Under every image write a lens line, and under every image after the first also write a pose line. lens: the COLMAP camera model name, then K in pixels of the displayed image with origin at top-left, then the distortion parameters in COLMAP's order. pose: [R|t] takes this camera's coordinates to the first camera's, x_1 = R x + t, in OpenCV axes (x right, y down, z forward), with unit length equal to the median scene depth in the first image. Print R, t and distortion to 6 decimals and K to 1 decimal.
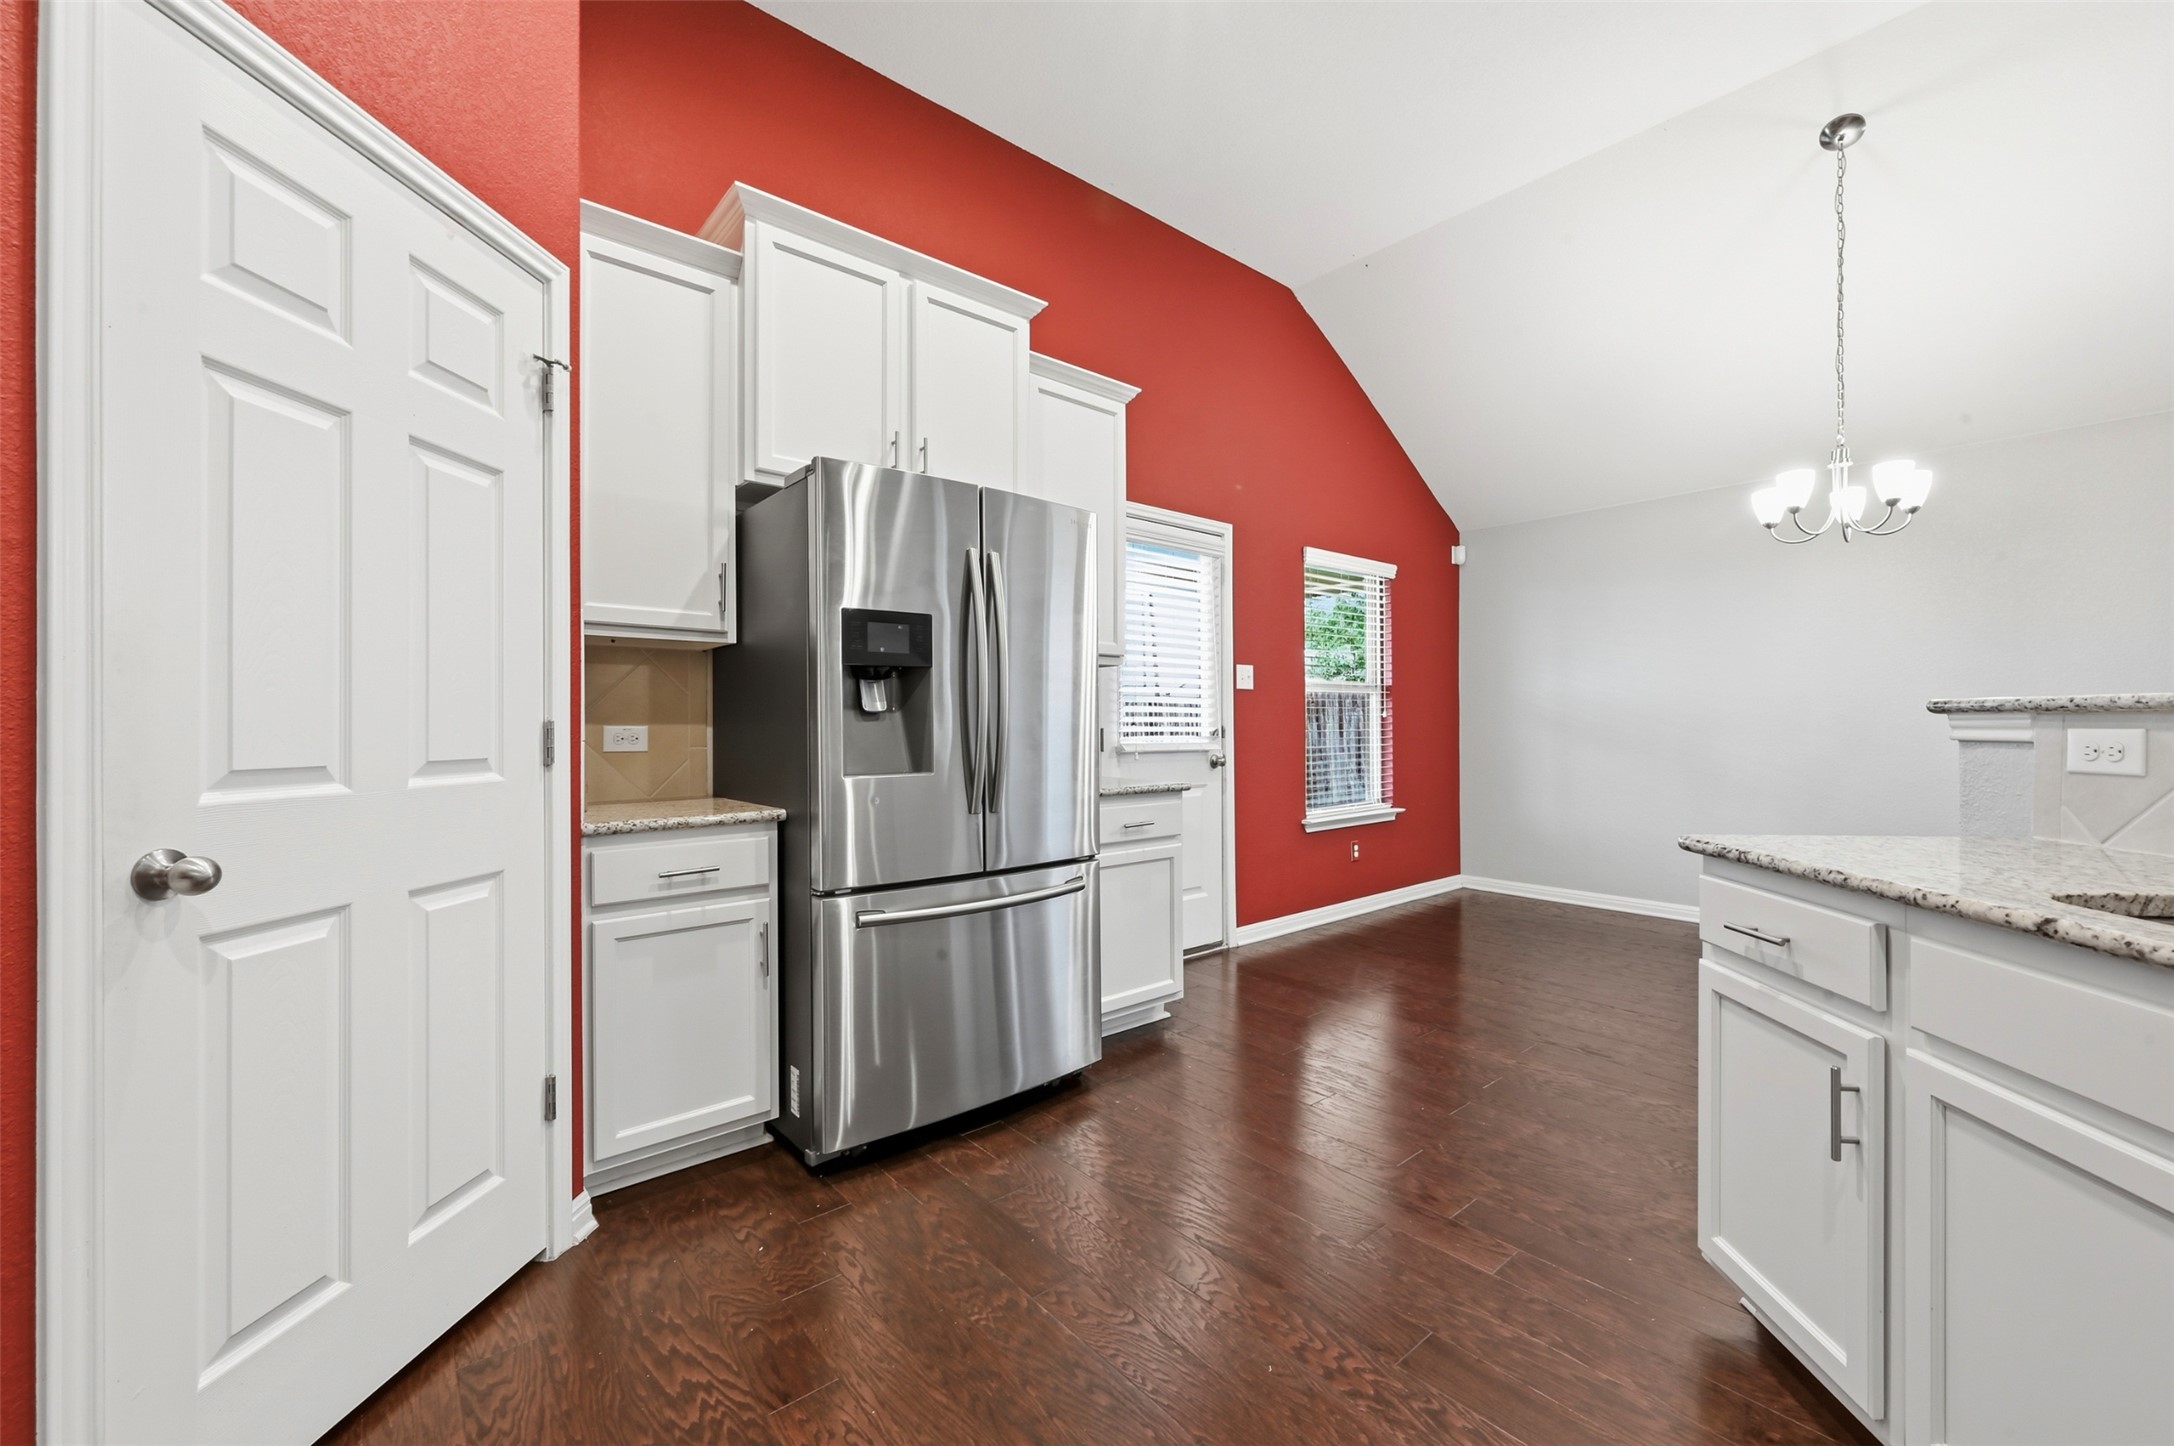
lens RADIAL K [[883.4, 0, 1093.3], [0, 883.4, 721.4], [0, 0, 1]] dist [0.013953, 0.000588]
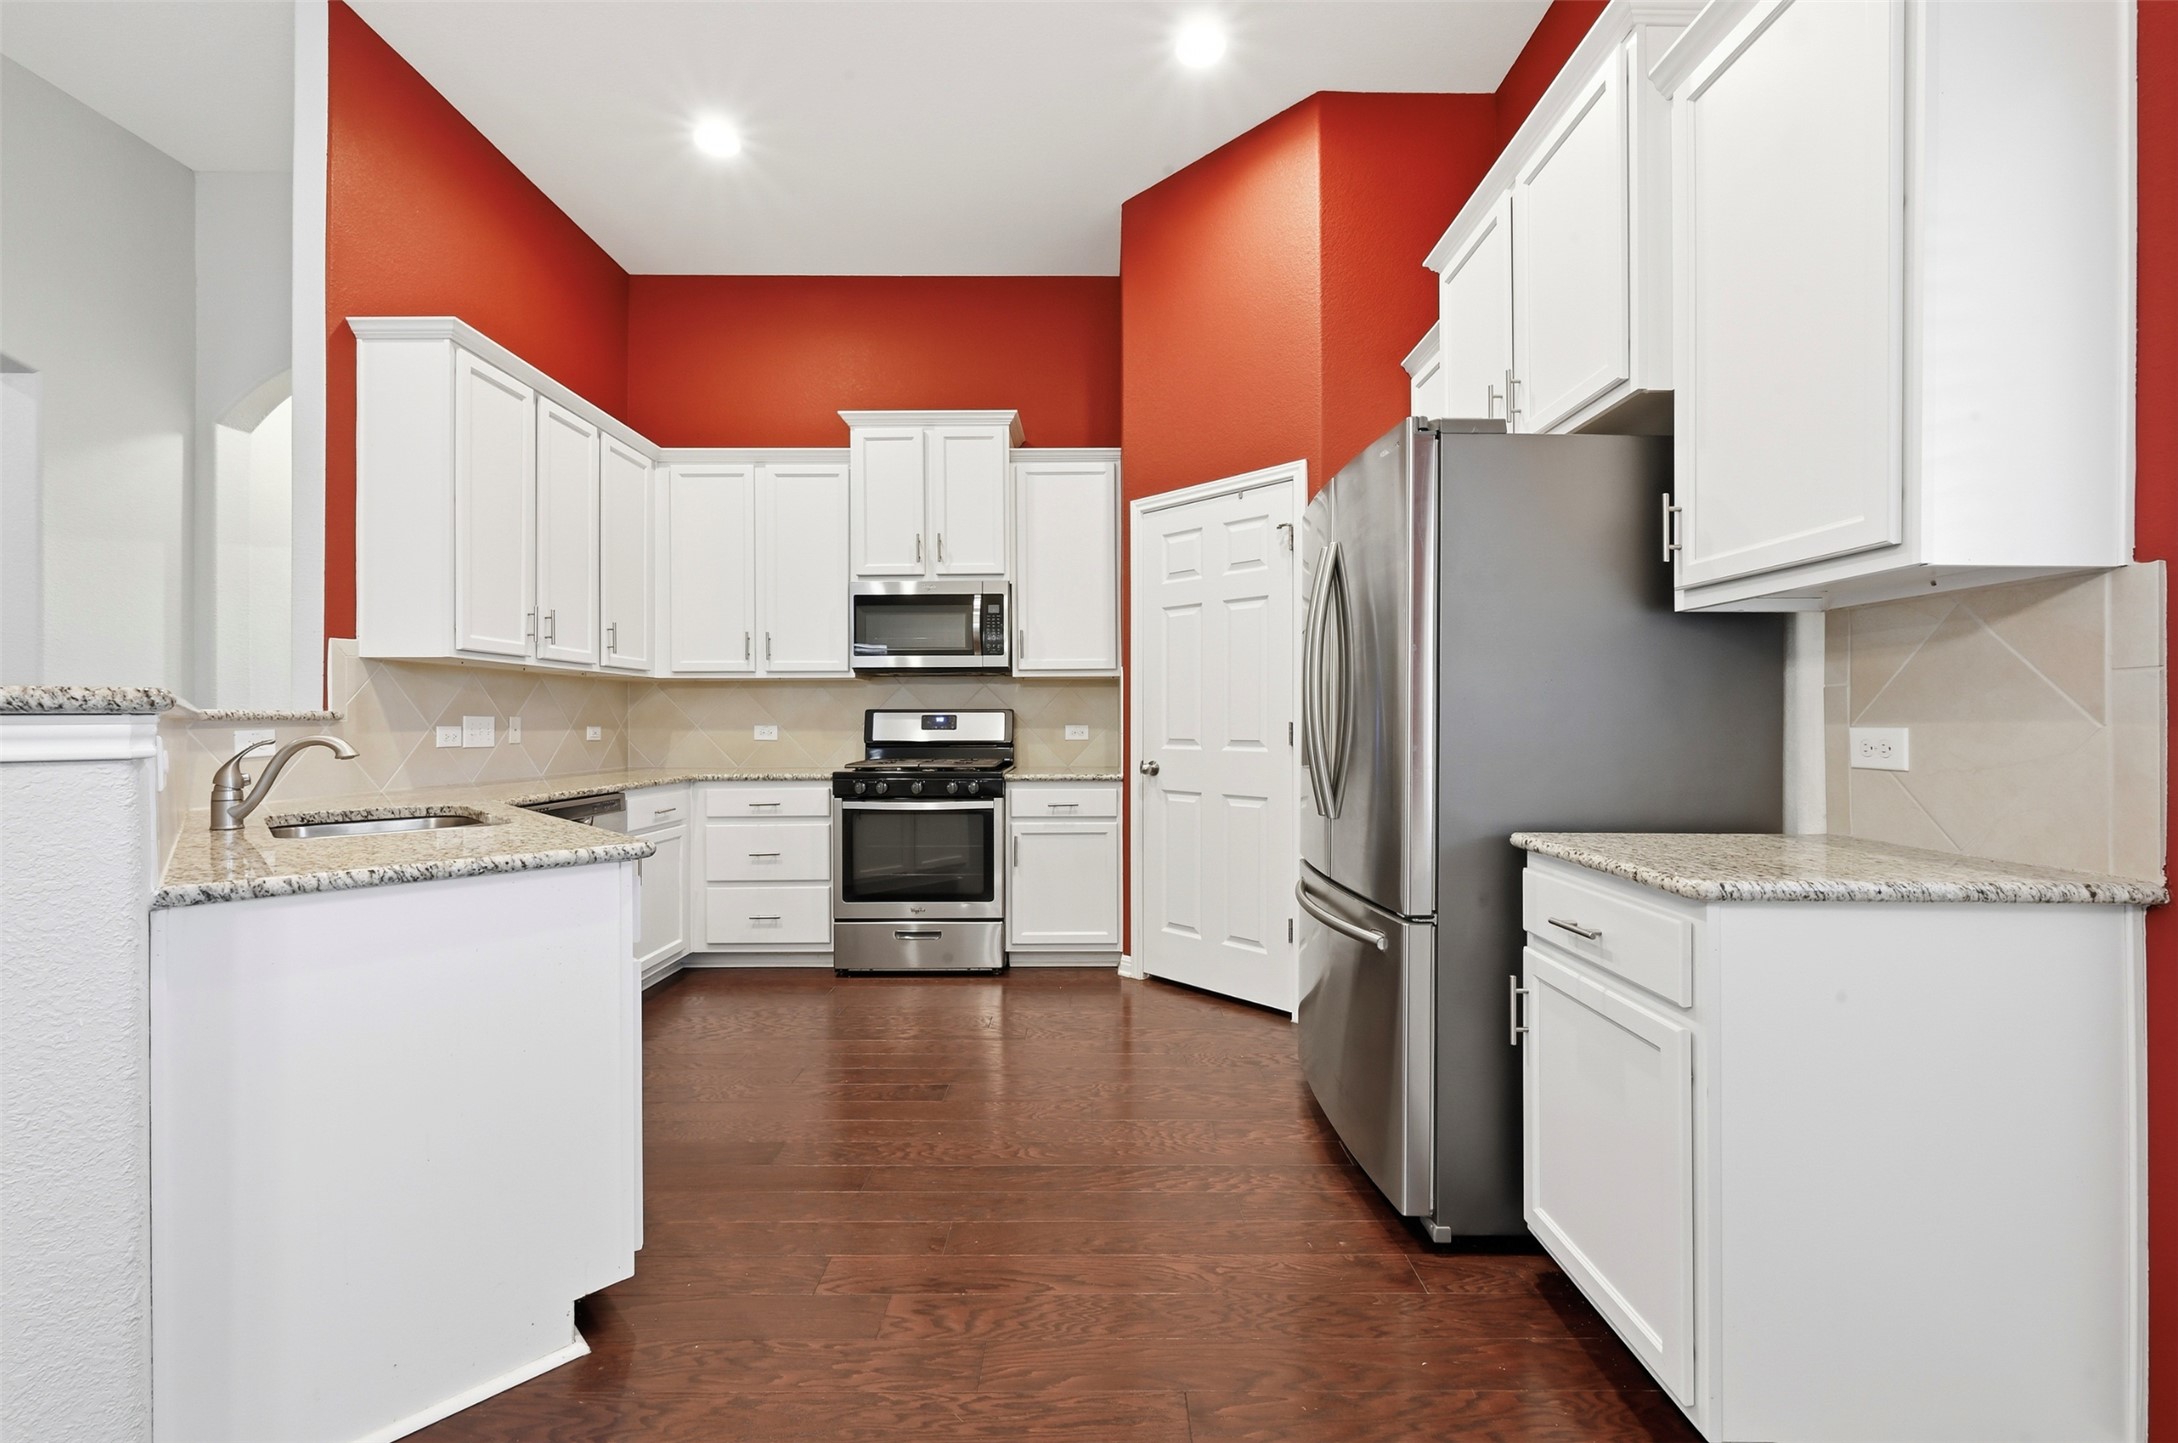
lens RADIAL K [[885.0, 0, 1084.5], [0, 885.0, 724.8], [0, 0, 1]] dist [0.013953, 0.000588]
pose [[-0.662044, 0.004064, -0.749454, 1.012935], [0.004643, 0.999988, 0.001320, 0.001259], [0.749451, -0.002606, -0.662055, 1.879978]]
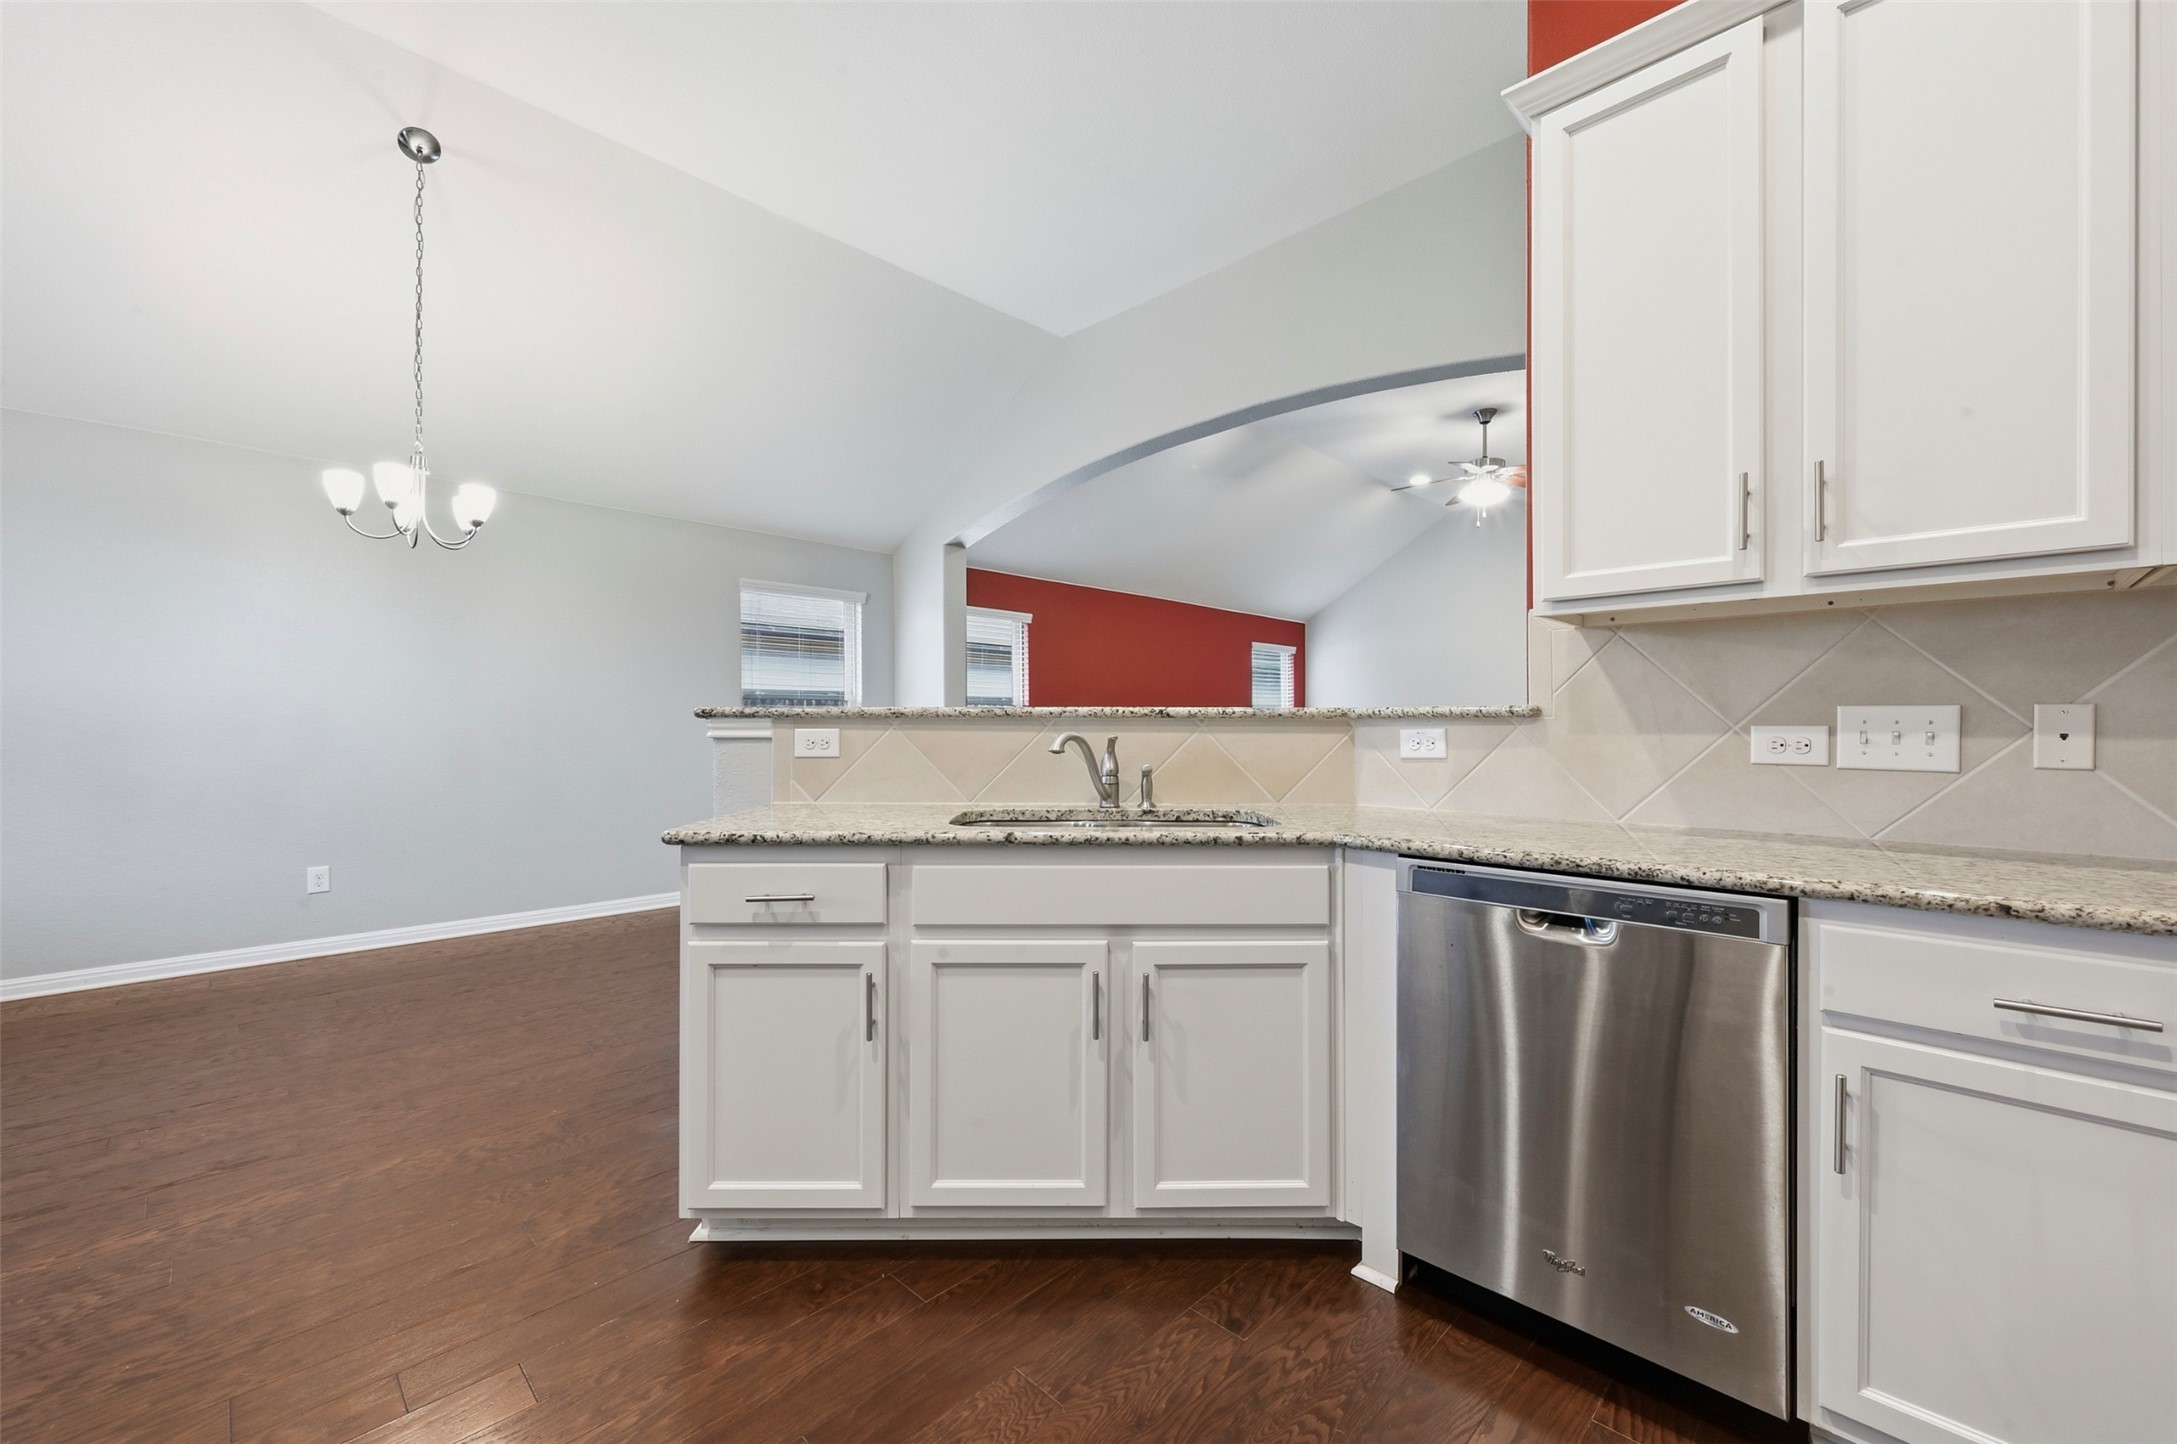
lens RADIAL K [[884.6, 0, 1095.0], [0, 884.6, 716.3], [0, 0, 1]] dist [0.013953, 0.000588]
pose [[-0.075586, 0.009285, 0.997096, -0.410188], [-0.001615, 0.999954, -0.009434, 0.000084], [-0.997138, -0.002324, -0.075568, 0.543909]]
